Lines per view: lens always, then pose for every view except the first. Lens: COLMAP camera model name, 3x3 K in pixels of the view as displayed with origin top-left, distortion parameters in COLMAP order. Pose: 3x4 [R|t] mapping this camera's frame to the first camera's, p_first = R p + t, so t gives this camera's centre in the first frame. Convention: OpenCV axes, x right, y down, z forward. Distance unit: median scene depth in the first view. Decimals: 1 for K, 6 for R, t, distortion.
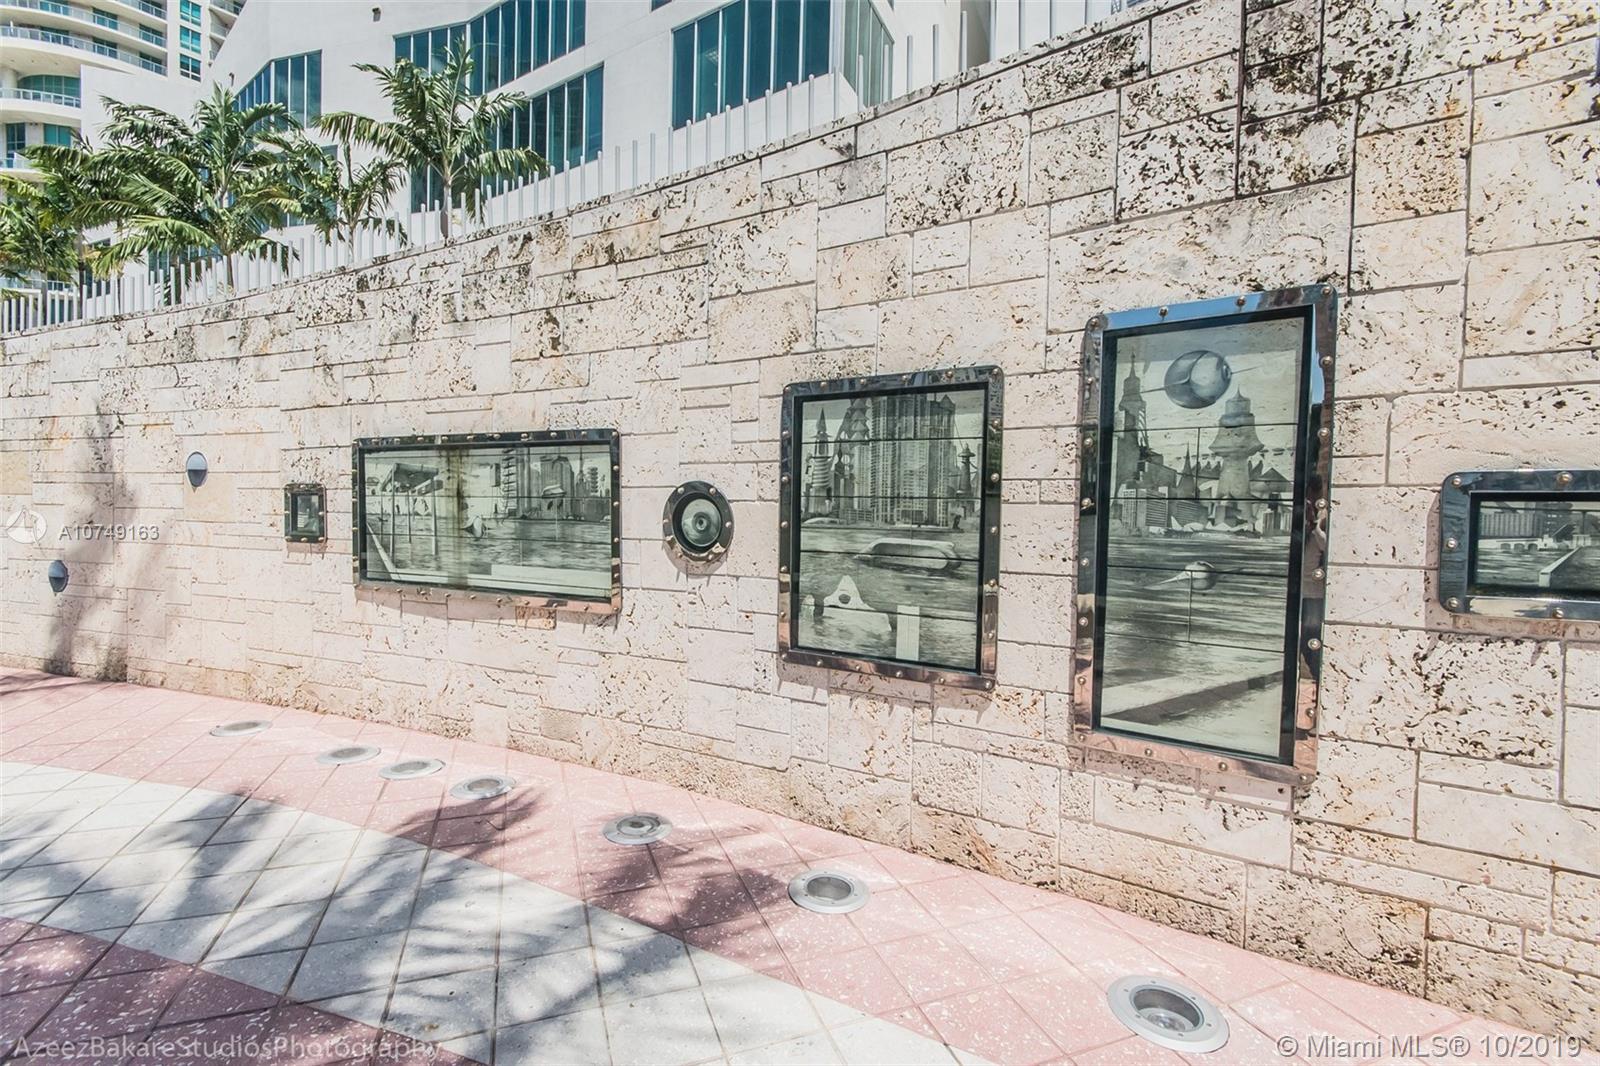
lens RADIAL K [[712.5, 0, 783.8], [0, 712.5, 539.9], [0, 0, 1]] dist [0.003863, -0.000214]
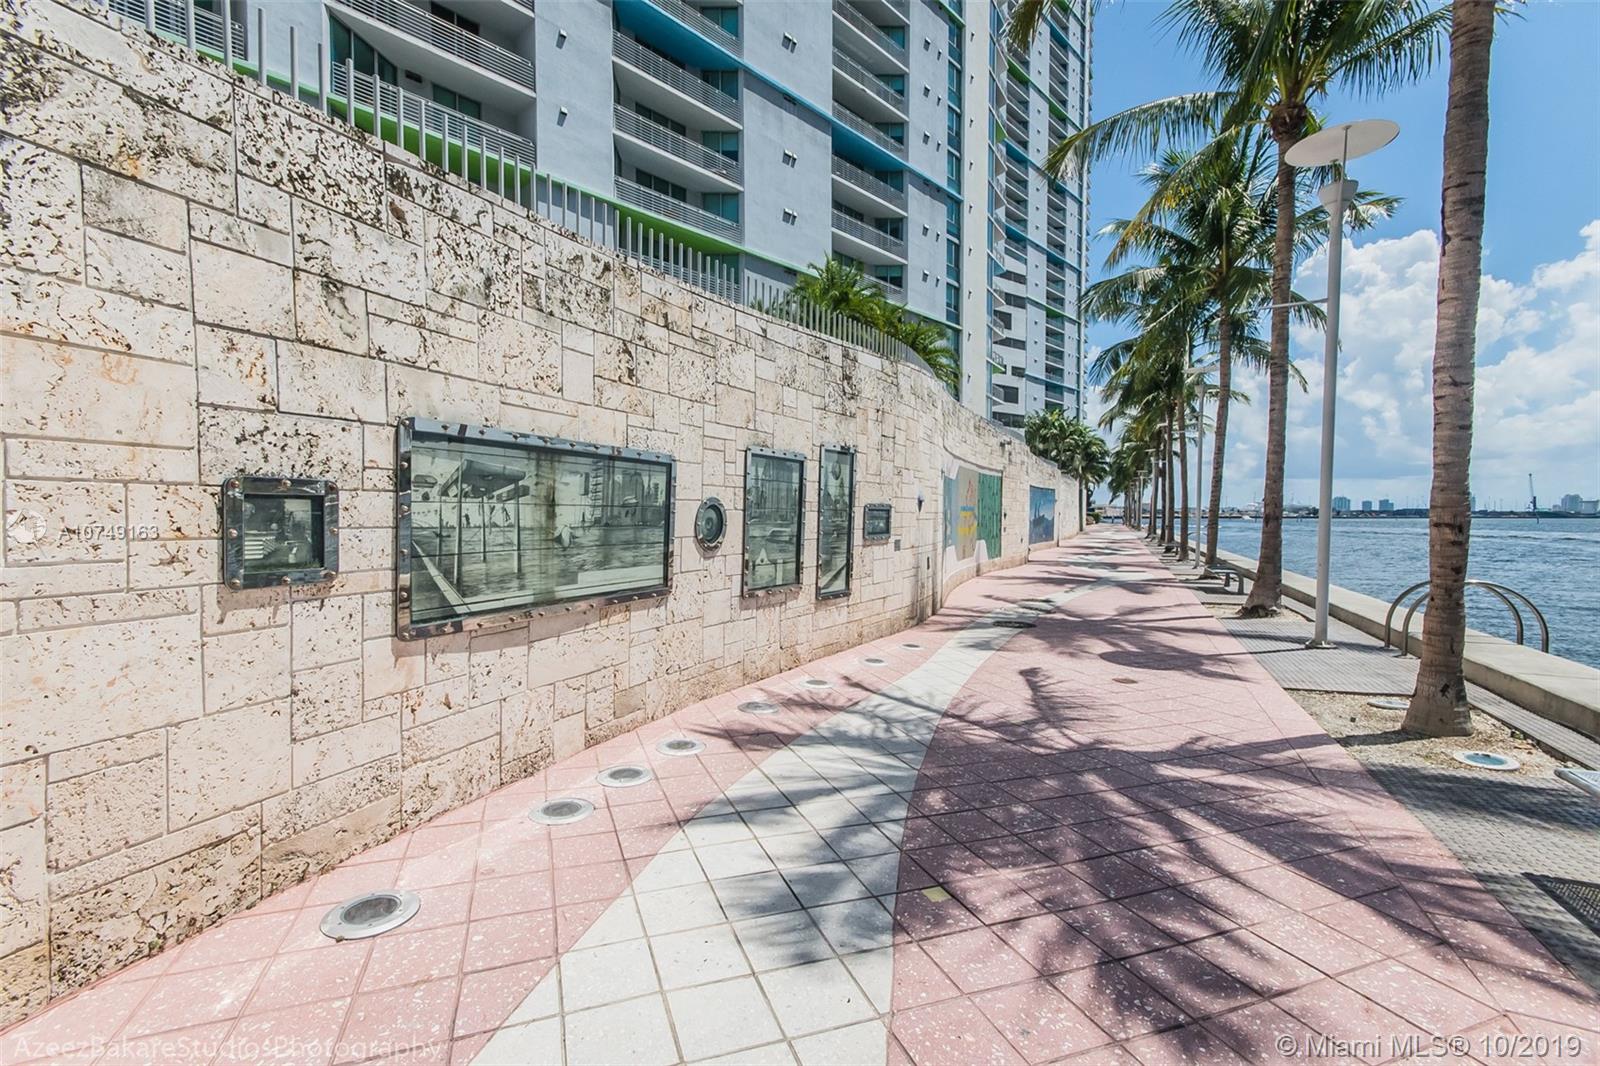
lens RADIAL K [[712.5, 0, 783.8], [0, 712.5, 539.9], [0, 0, 1]] dist [0.003863, -0.000214]
pose [[-0.007634, -0.058280, 0.998271, -1.434255], [0.019242, 0.998107, 0.058418, -0.065797], [-0.999786, 0.019655, -0.006498, 0.731804]]
